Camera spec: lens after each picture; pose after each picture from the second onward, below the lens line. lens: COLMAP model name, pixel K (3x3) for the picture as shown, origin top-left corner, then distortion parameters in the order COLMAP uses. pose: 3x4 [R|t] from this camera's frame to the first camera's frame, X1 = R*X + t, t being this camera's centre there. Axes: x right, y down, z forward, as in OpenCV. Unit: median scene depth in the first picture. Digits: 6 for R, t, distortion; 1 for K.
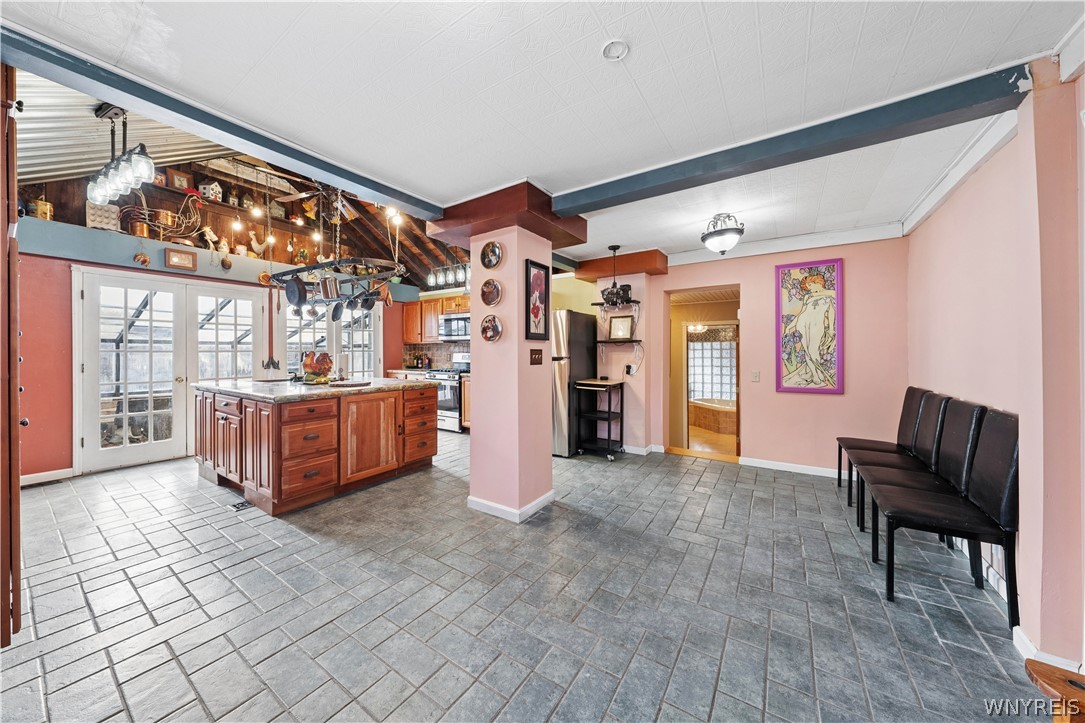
lens RADIAL K [[366.0, 0, 540.4], [0, 366.0, 352.0], [0, 0, 1]] dist [-0.001265, -0.000033]
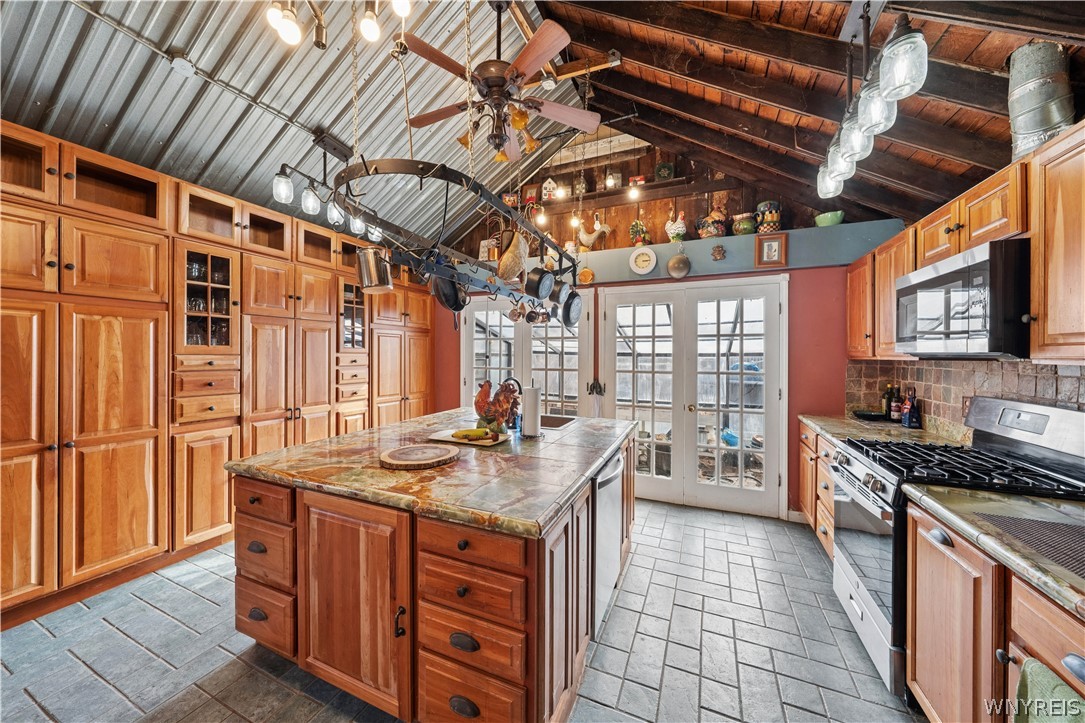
lens RADIAL K [[366.0, 0, 543.9], [0, 366.0, 357.6], [0, 0, 1]] dist [-0.001265, -0.000033]
pose [[0.173265, 0.011451, -0.984809, -0.007364], [-0.009037, 0.999909, 0.010036, -0.035041], [0.984834, 0.007160, 0.173353, 0.753914]]
